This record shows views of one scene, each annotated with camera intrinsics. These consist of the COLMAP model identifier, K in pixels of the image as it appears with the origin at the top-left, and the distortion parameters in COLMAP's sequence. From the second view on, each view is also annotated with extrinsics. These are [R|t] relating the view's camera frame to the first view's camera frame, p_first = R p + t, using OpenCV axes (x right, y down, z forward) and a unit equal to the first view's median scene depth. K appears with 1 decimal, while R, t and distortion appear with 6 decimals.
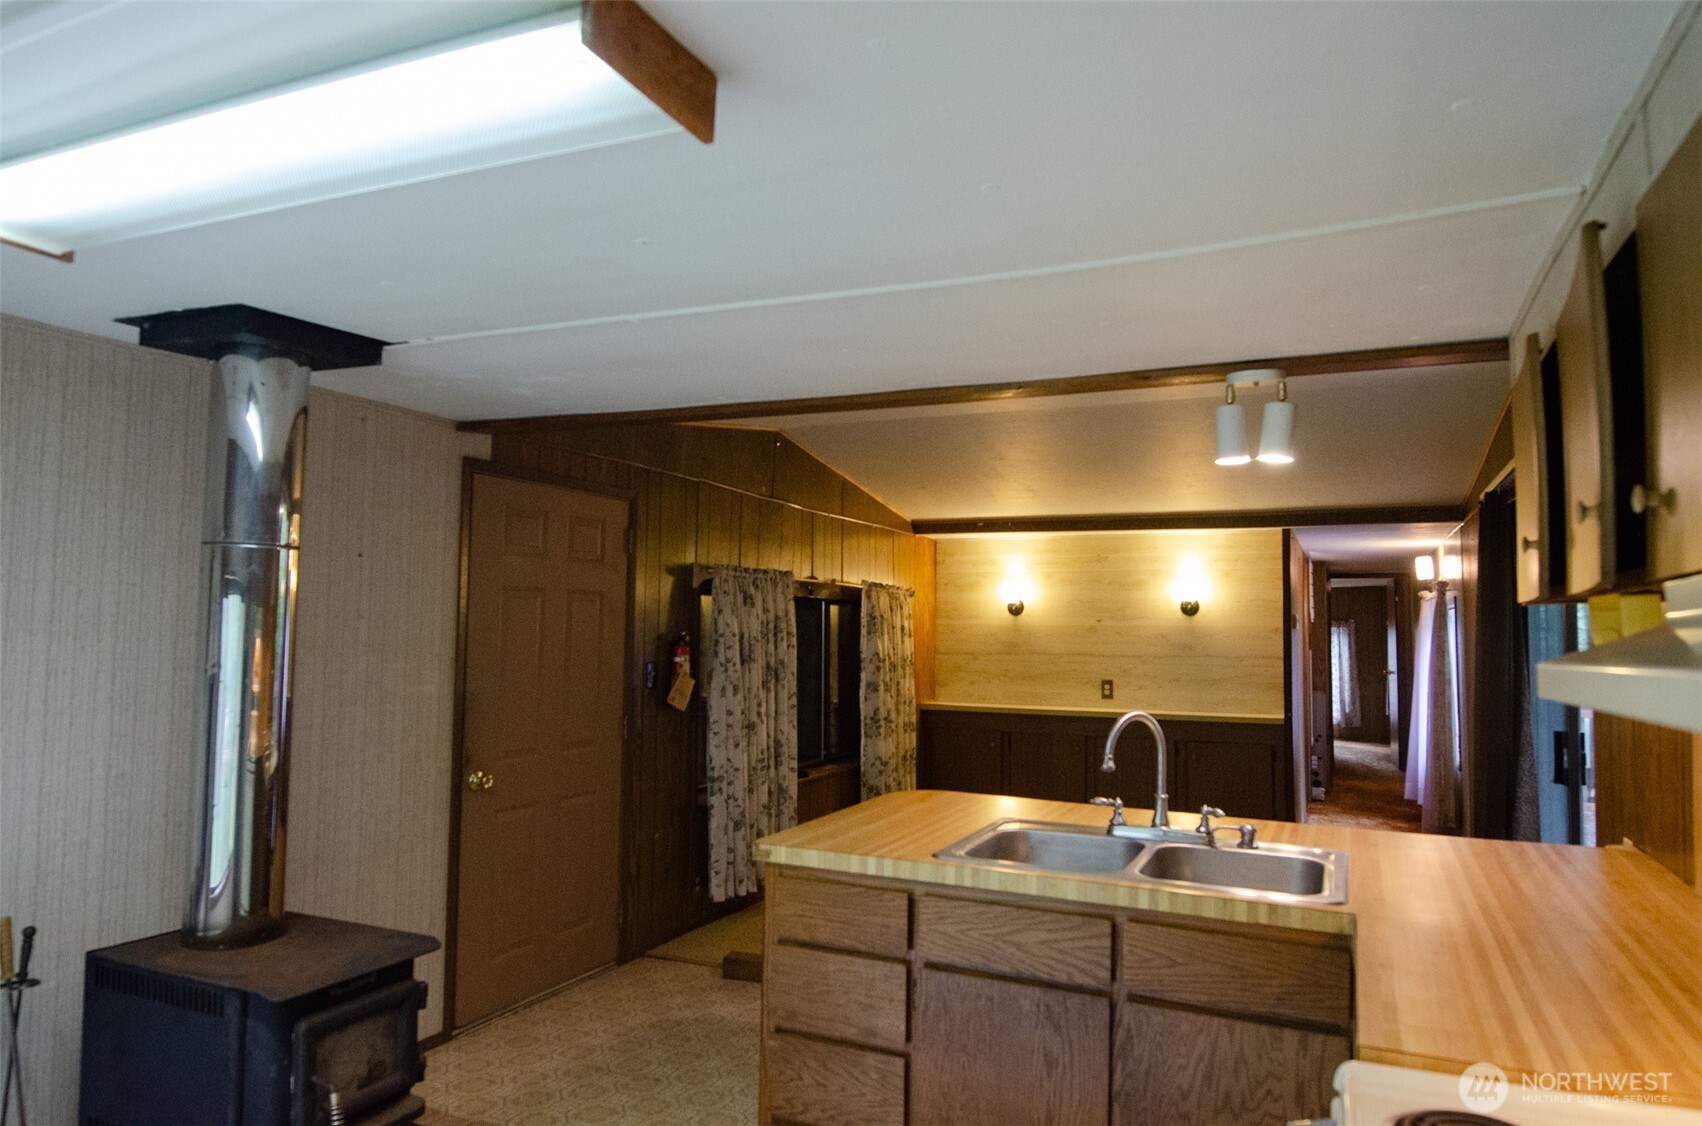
lens RADIAL K [[1068.6, 0, 851.0], [0, 1068.6, 563.0], [0, 0, 1]] dist [-0.011207, -0.005184]
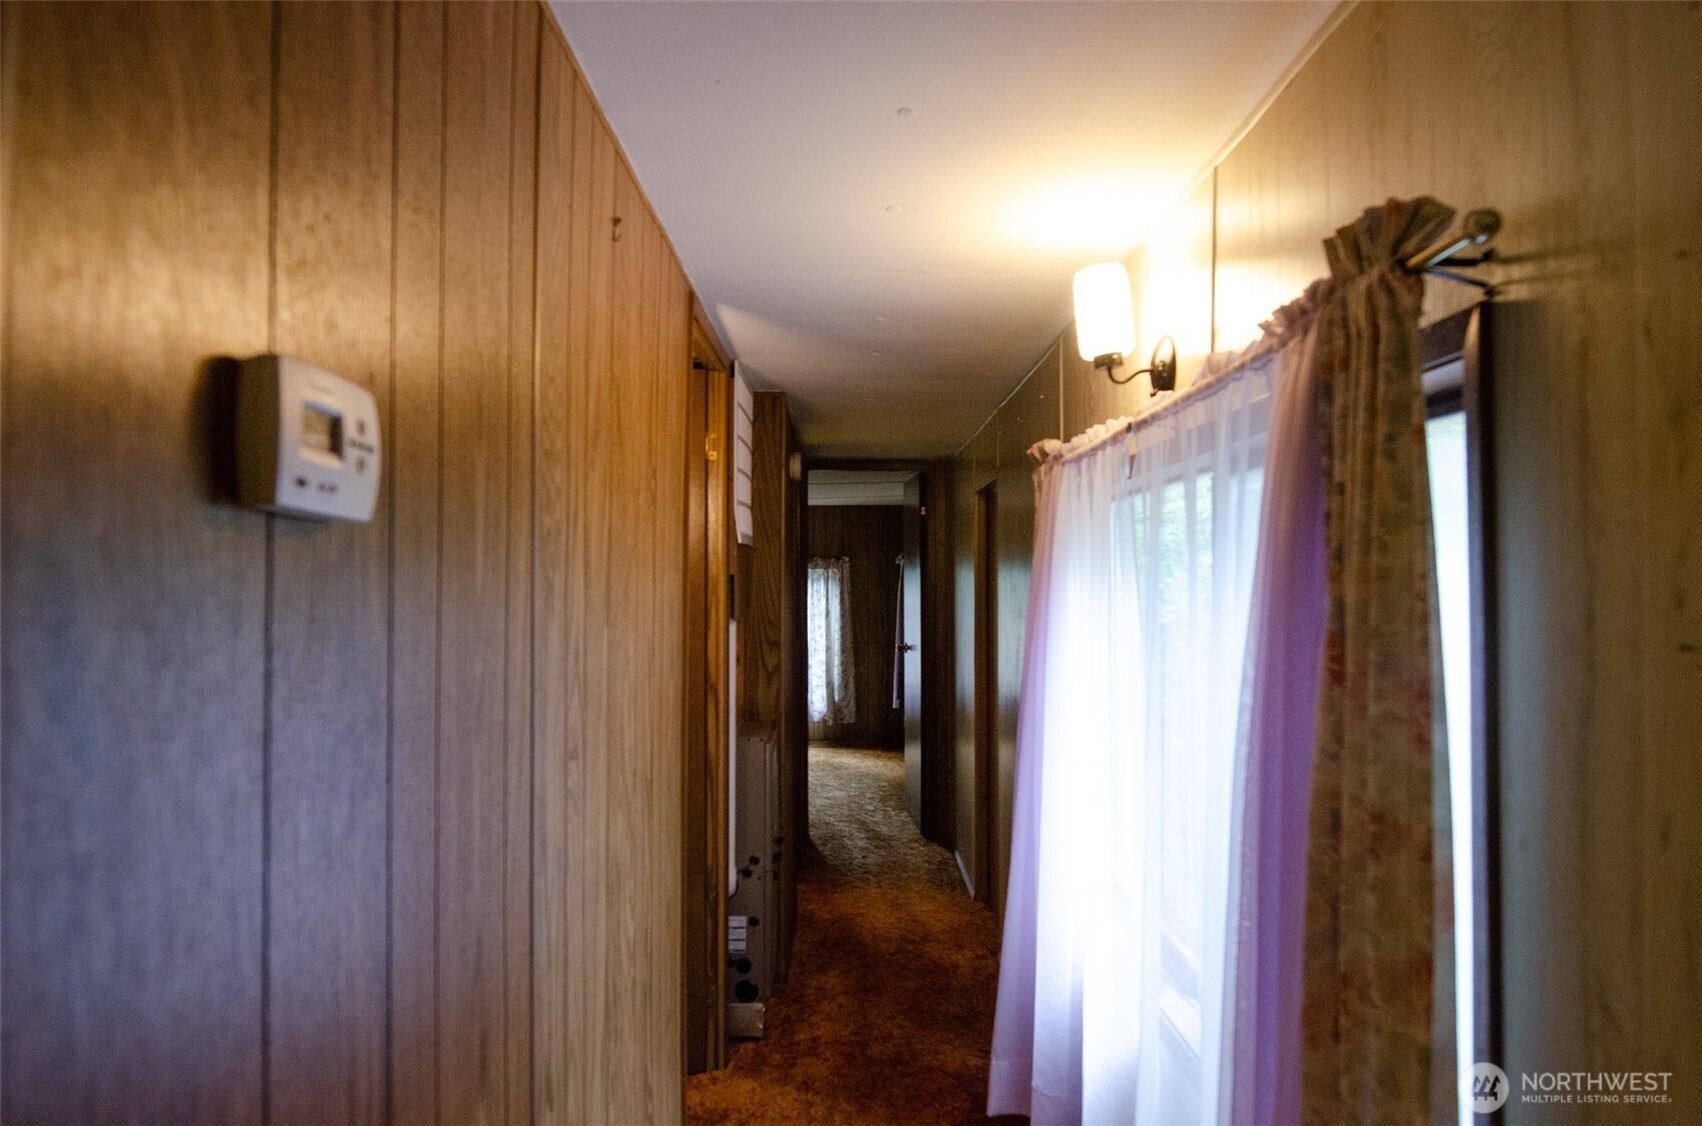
lens RADIAL K [[1068.6, 0, 851.0], [0, 1068.6, 563.0], [0, 0, 1]] dist [-0.011207, -0.005184]
pose [[0.904209, -0.001442, 0.427087, 0.482770], [-0.019175, 0.998849, 0.043968, 0.070084], [-0.426659, -0.047946, 0.903141, 1.018488]]
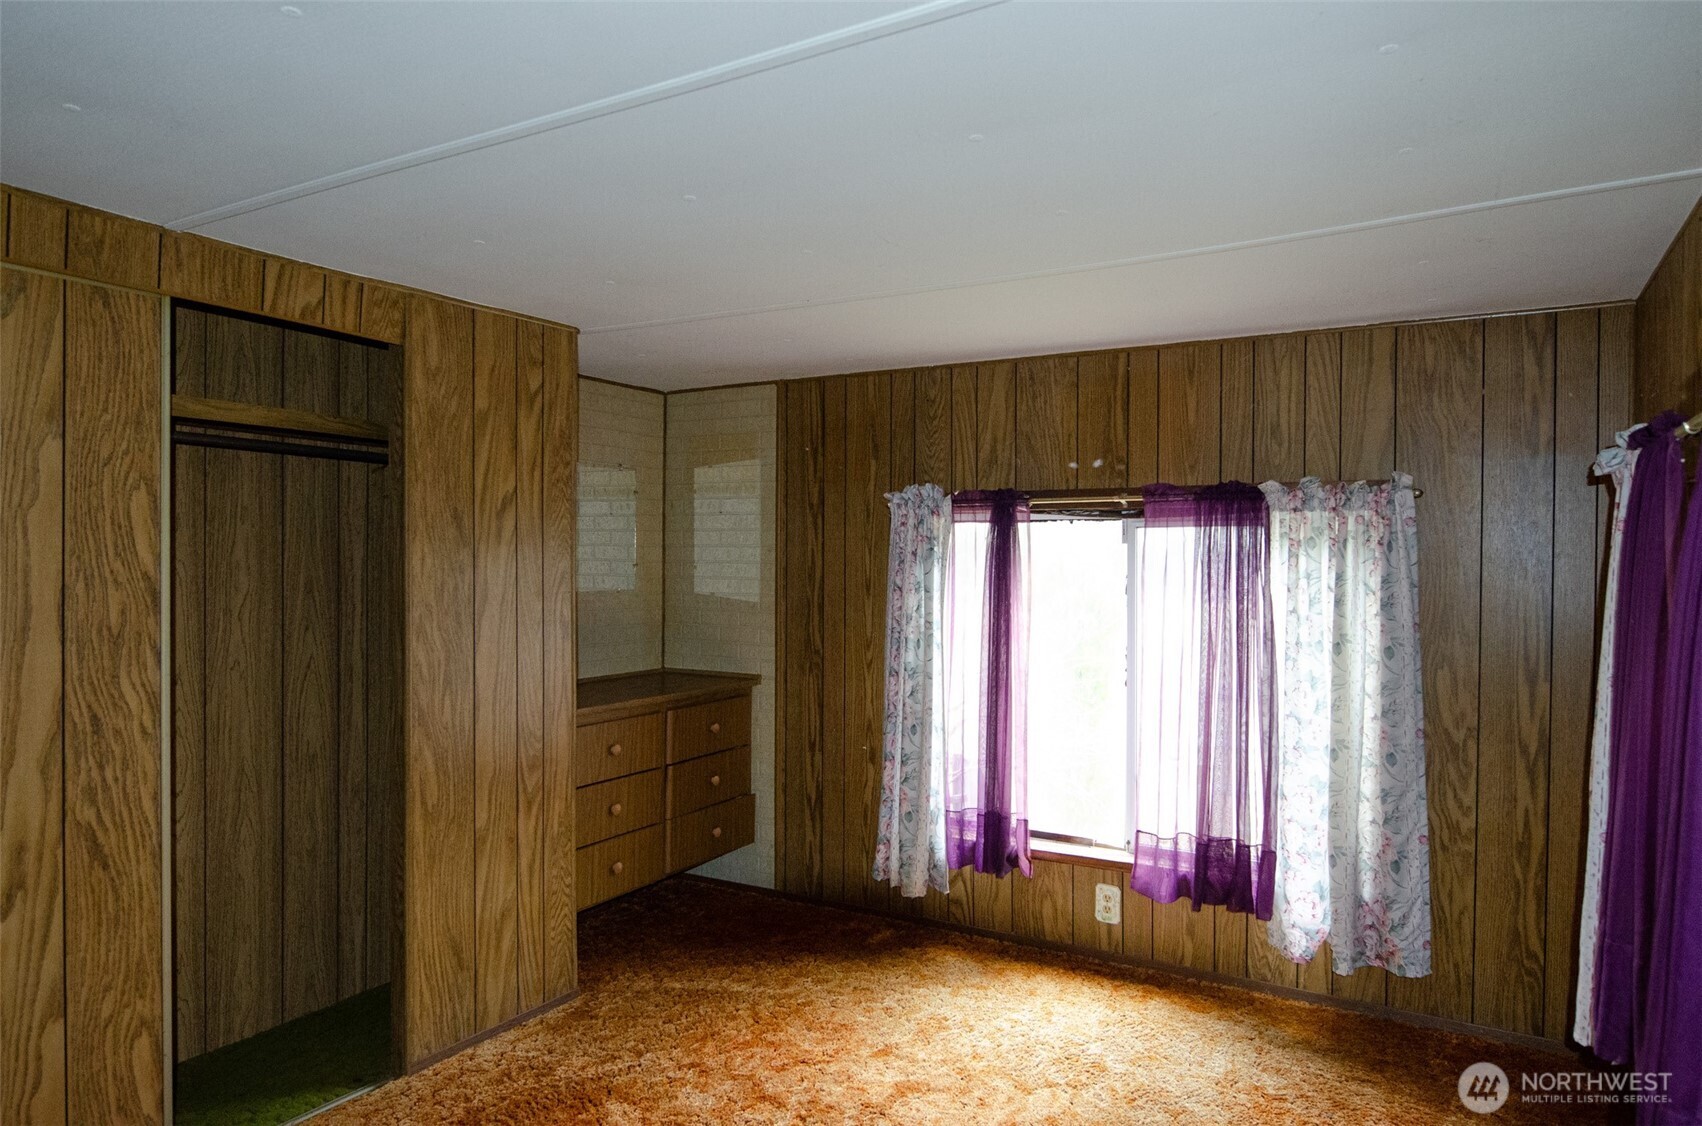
lens RADIAL K [[1053.6, 0, 840.3], [0, 1053.6, 566.7], [0, 0, 1]] dist [-0.011490, -0.004466]
pose [[0.993564, -0.009318, -0.112887, 0.929165], [0.017214, 0.997456, 0.069175, 0.134913], [0.111955, -0.070673, 0.991197, 1.892230]]
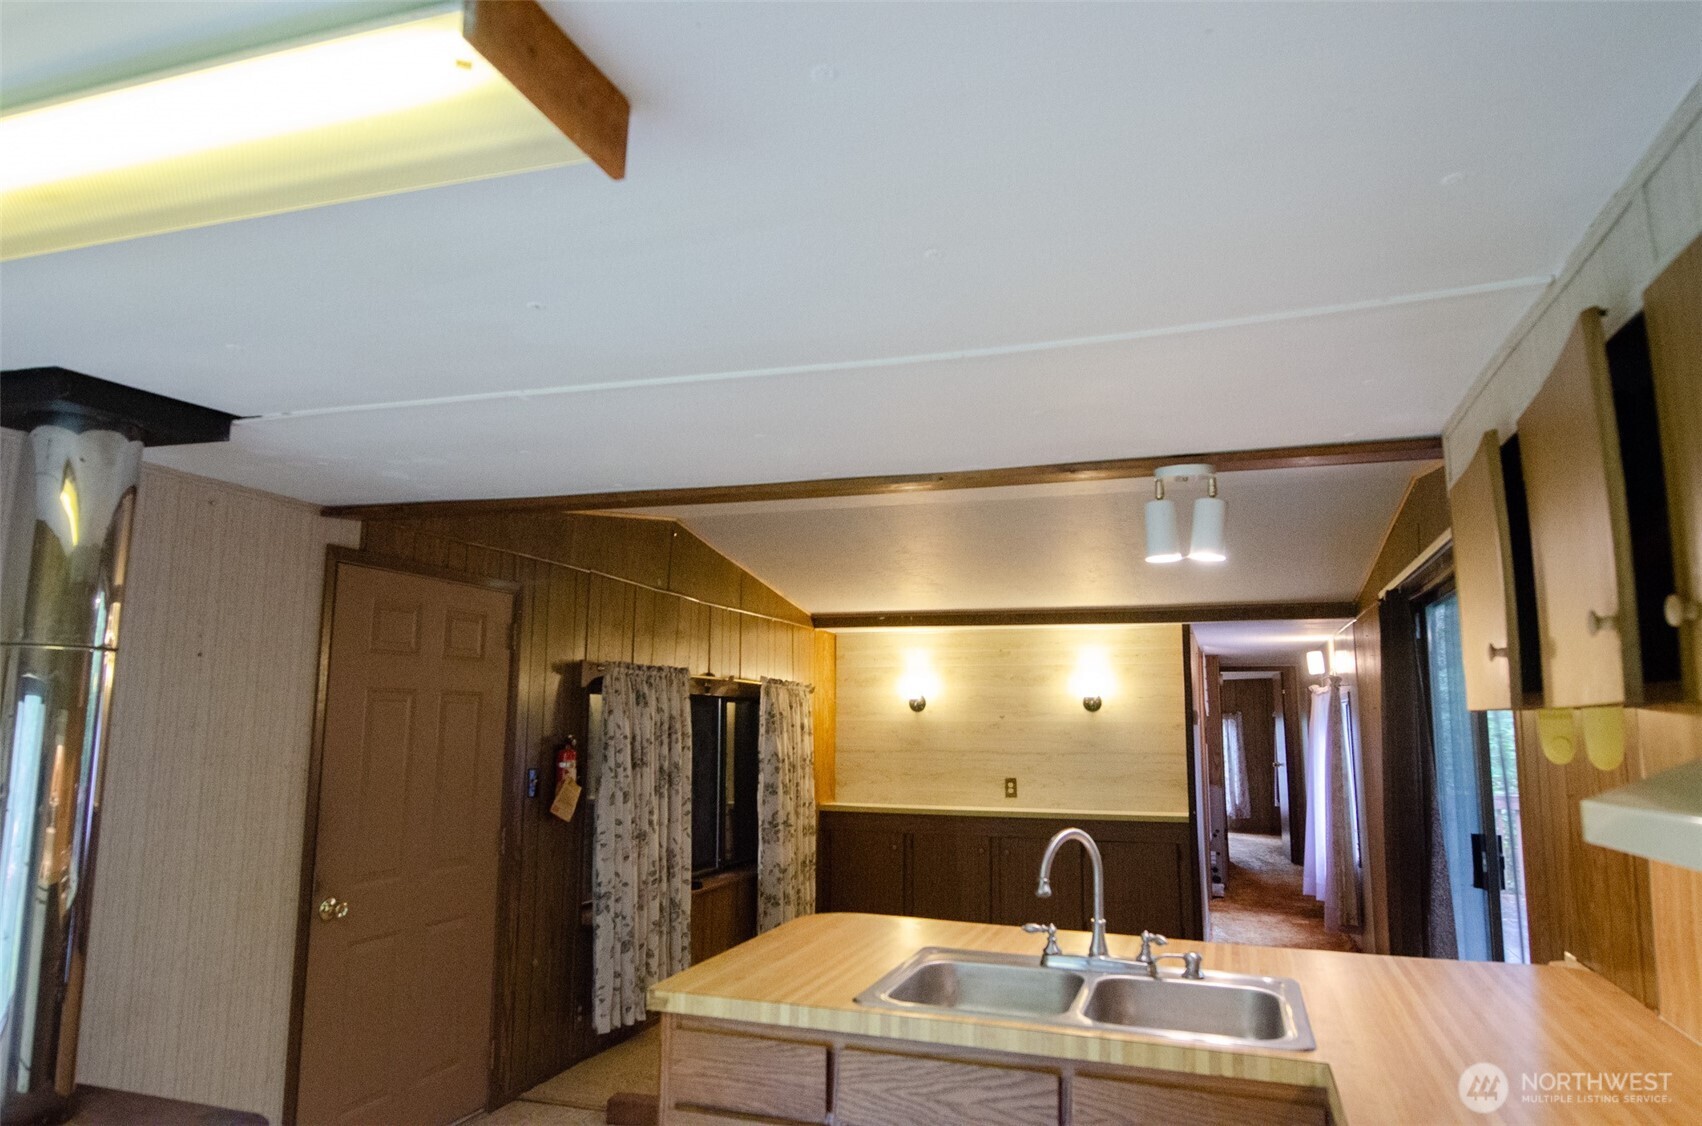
lens RADIAL K [[1068.6, 0, 851.0], [0, 1068.6, 563.0], [0, 0, 1]] dist [-0.011207, -0.005184]
pose [[0.994951, 0.008963, 0.099959, -0.006450], [-0.000467, 0.996406, -0.084699, -0.004627], [-0.100359, 0.084224, 0.991380, 0.034840]]
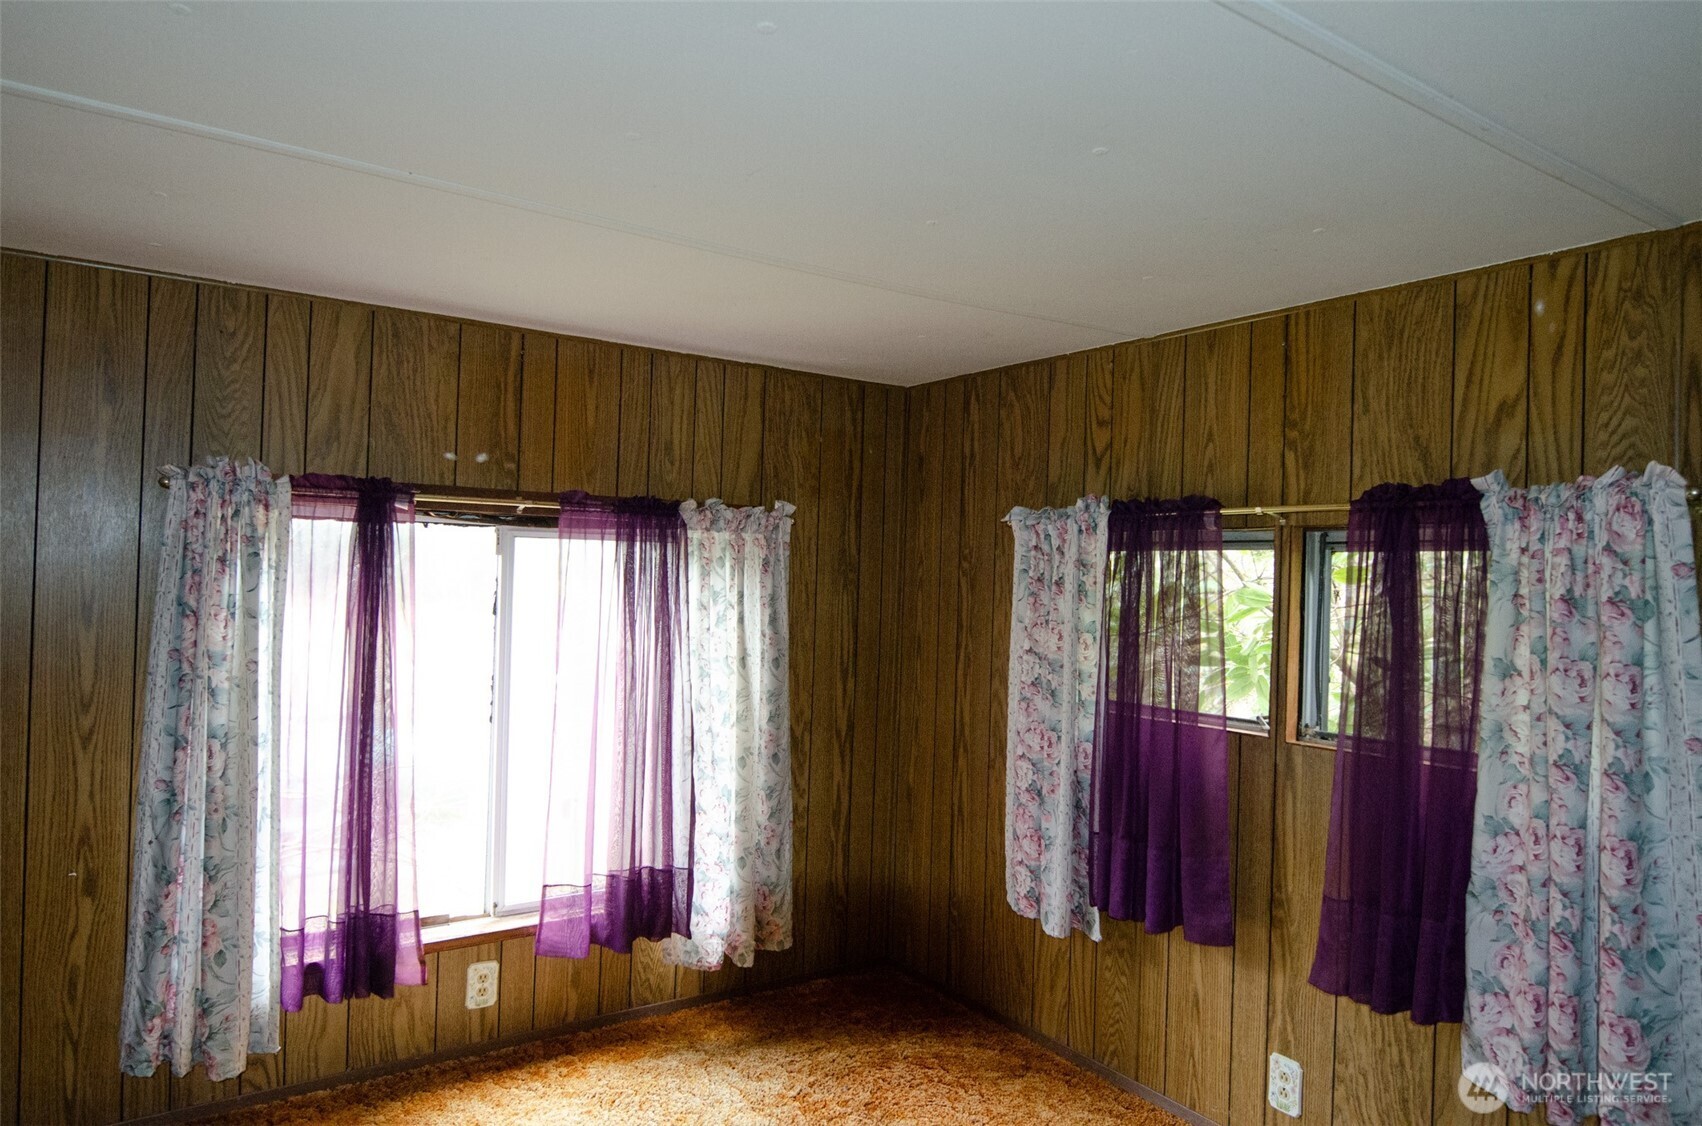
lens RADIAL K [[1068.6, 0, 851.0], [0, 1068.6, 563.0], [0, 0, 1]] dist [-0.011207, -0.005184]
pose [[0.514983, 0.008899, 0.857154, 0.663229], [-0.073525, 0.996720, 0.033826, 0.140006], [-0.854041, -0.080442, 0.513948, 2.095564]]
